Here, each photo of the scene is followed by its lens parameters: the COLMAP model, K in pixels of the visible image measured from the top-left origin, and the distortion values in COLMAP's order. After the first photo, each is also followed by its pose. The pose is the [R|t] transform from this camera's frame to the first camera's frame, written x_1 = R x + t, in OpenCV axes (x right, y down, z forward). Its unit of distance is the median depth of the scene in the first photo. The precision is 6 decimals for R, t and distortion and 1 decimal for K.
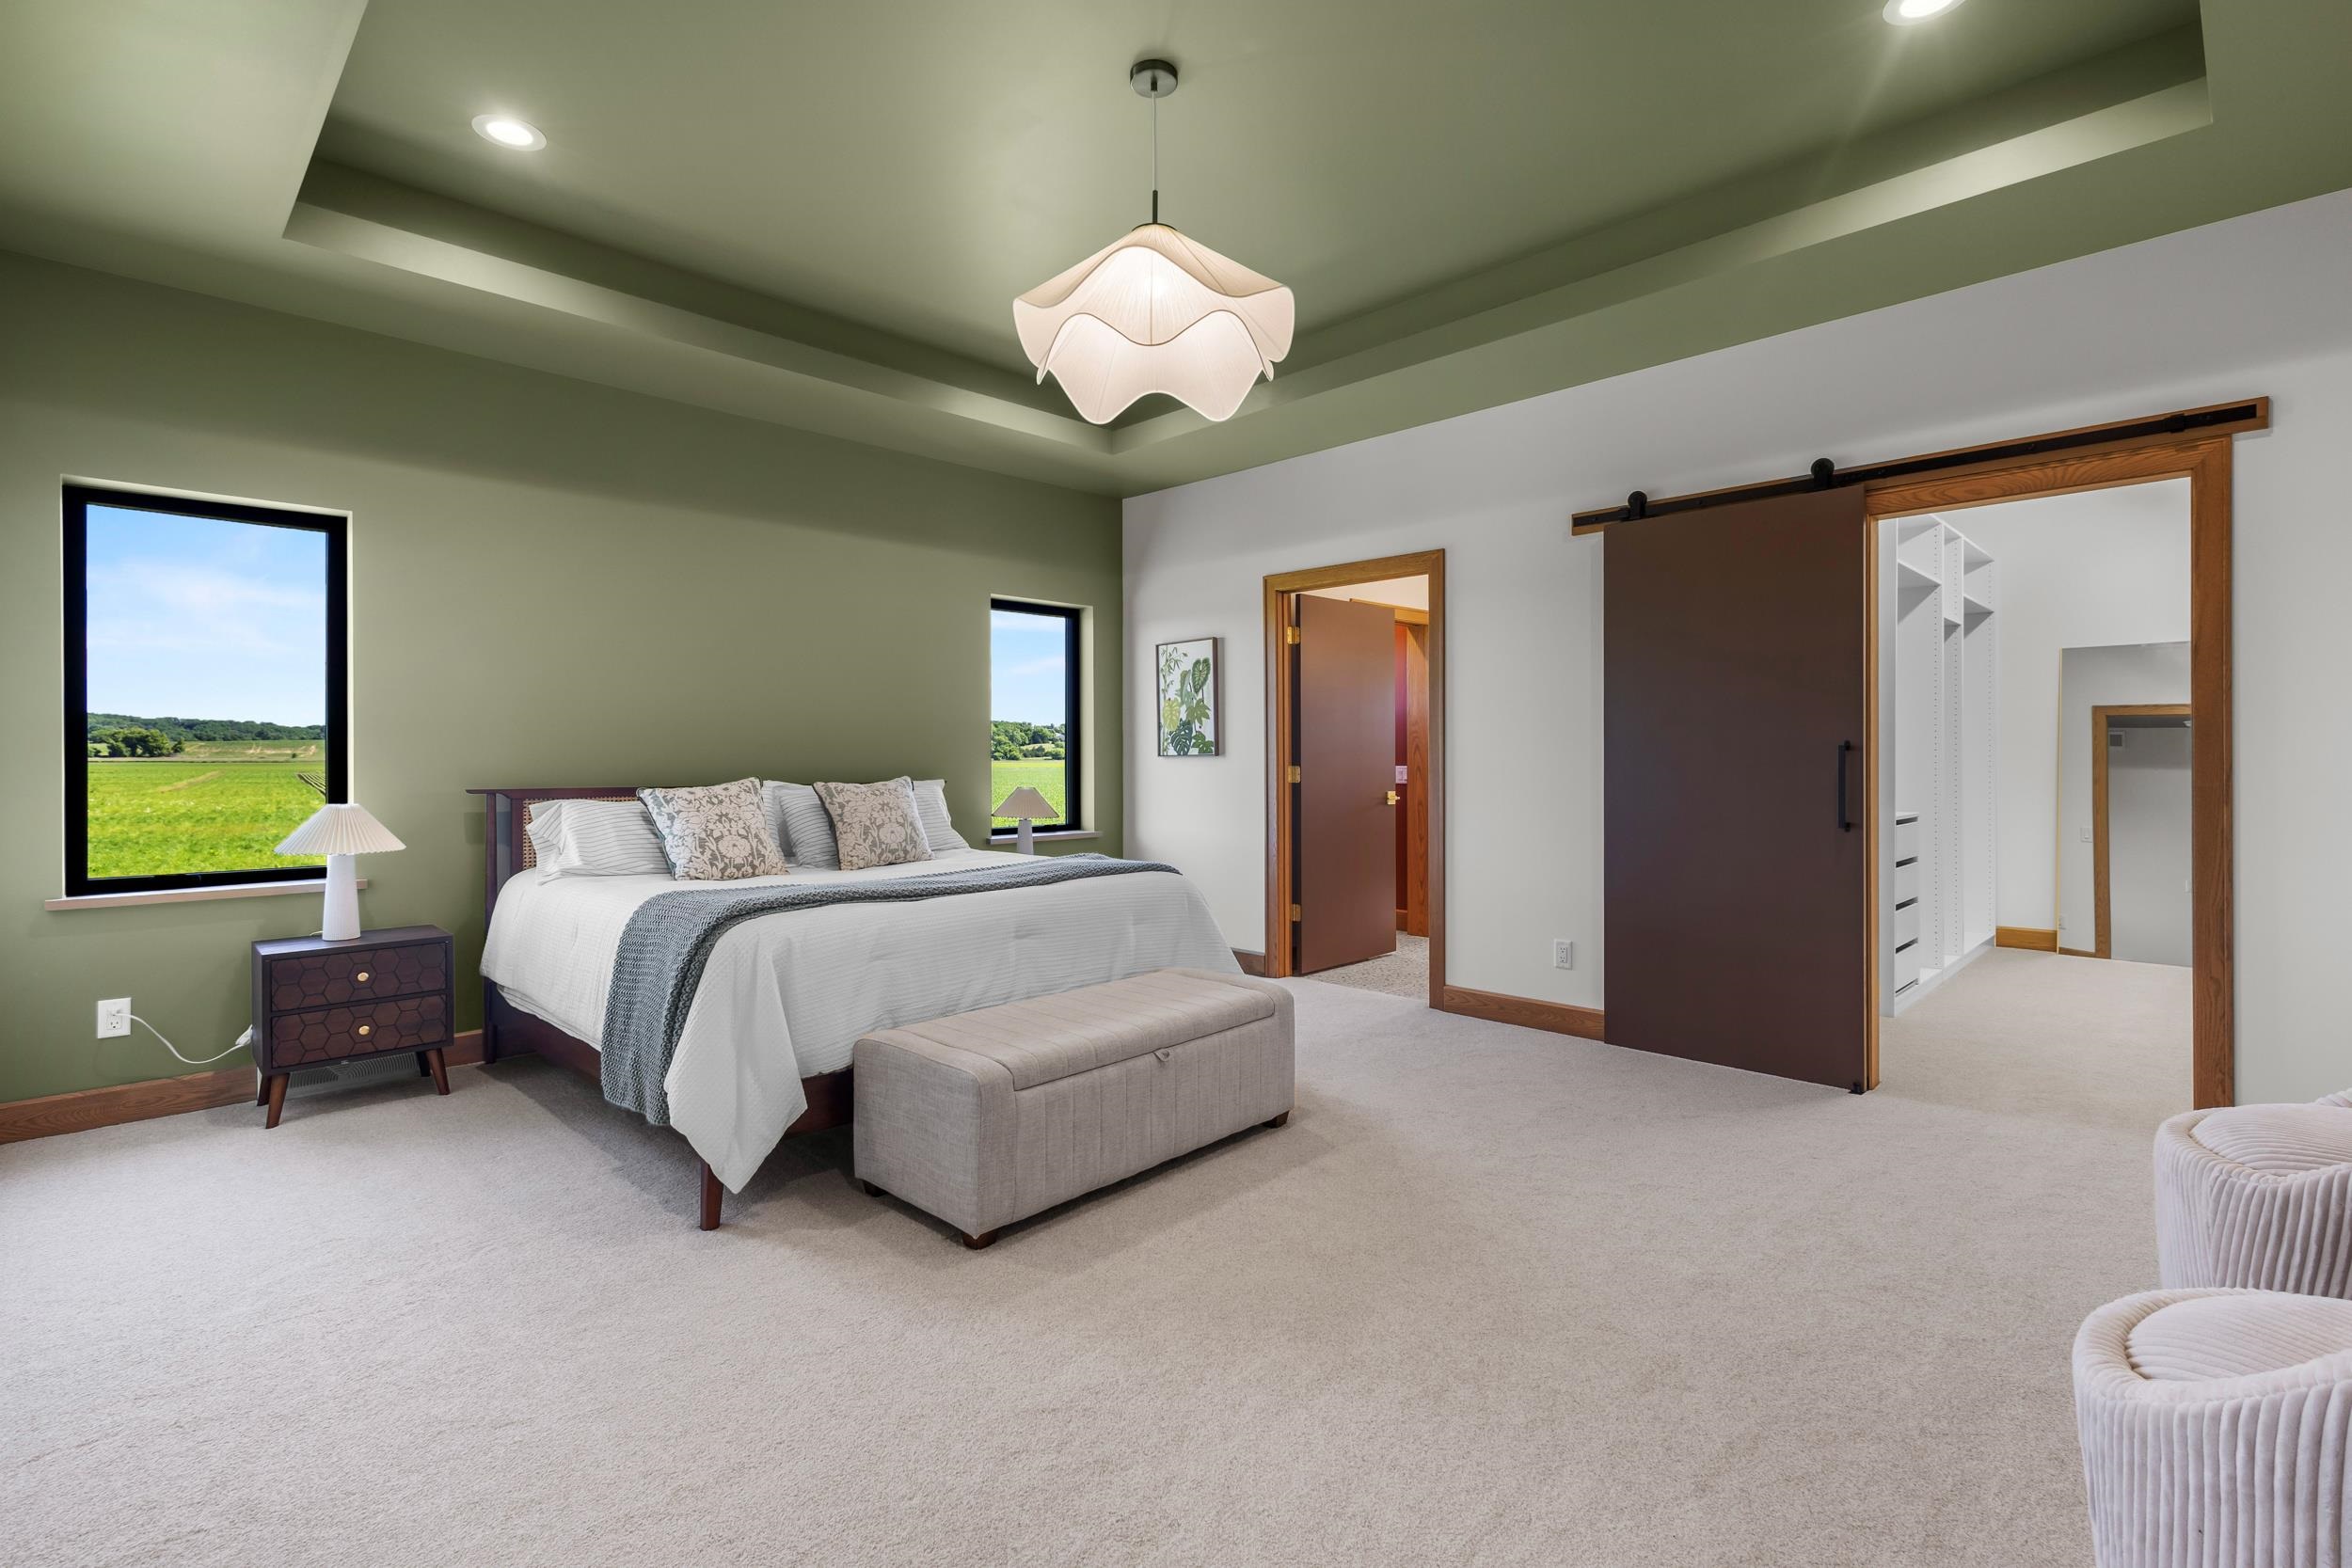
lens RADIAL K [[1083.1, 0, 1171.0], [0, 1083.1, 753.4], [0, 0, 1]] dist [-0.000285, -0.000200]
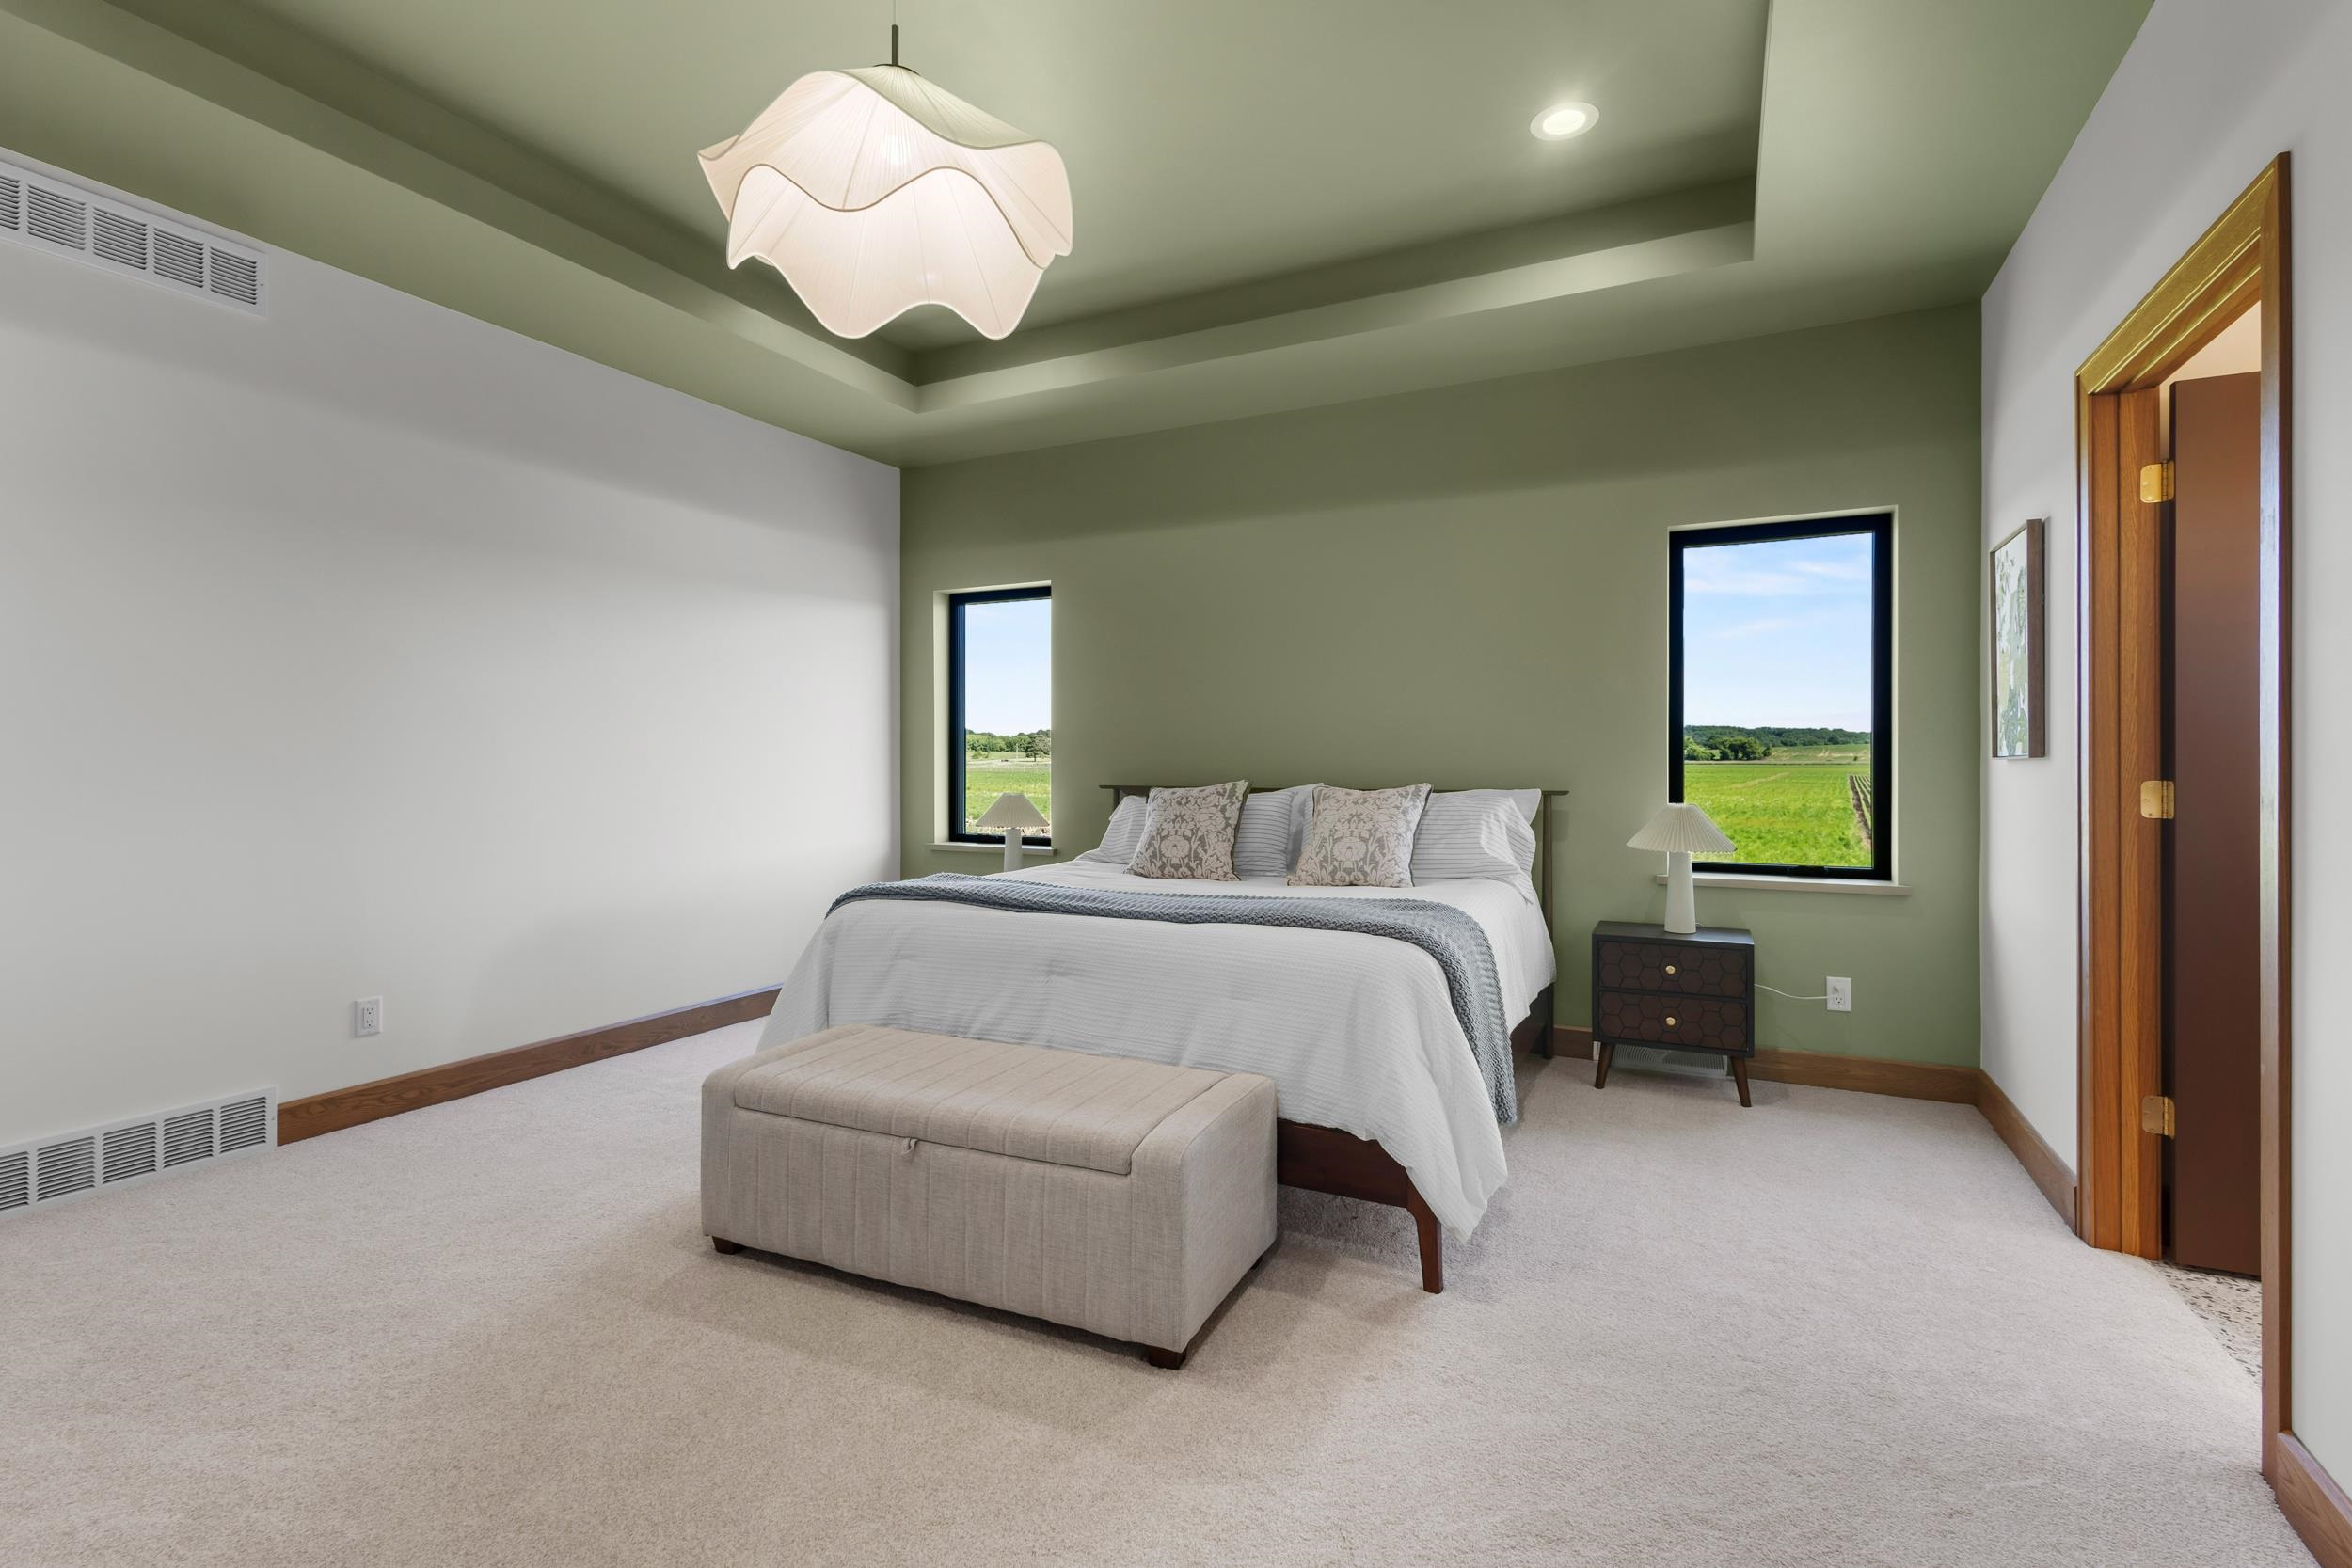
lens RADIAL K [[1083.1, 0, 1171.0], [0, 1083.1, 753.4], [0, 0, 1]] dist [-0.000285, -0.000200]
pose [[0.314618, -0.004697, -0.949207, 0.502811], [0.001670, 0.999989, -0.004395, 0.002432], [0.949217, -0.000203, 0.314622, 0.602624]]
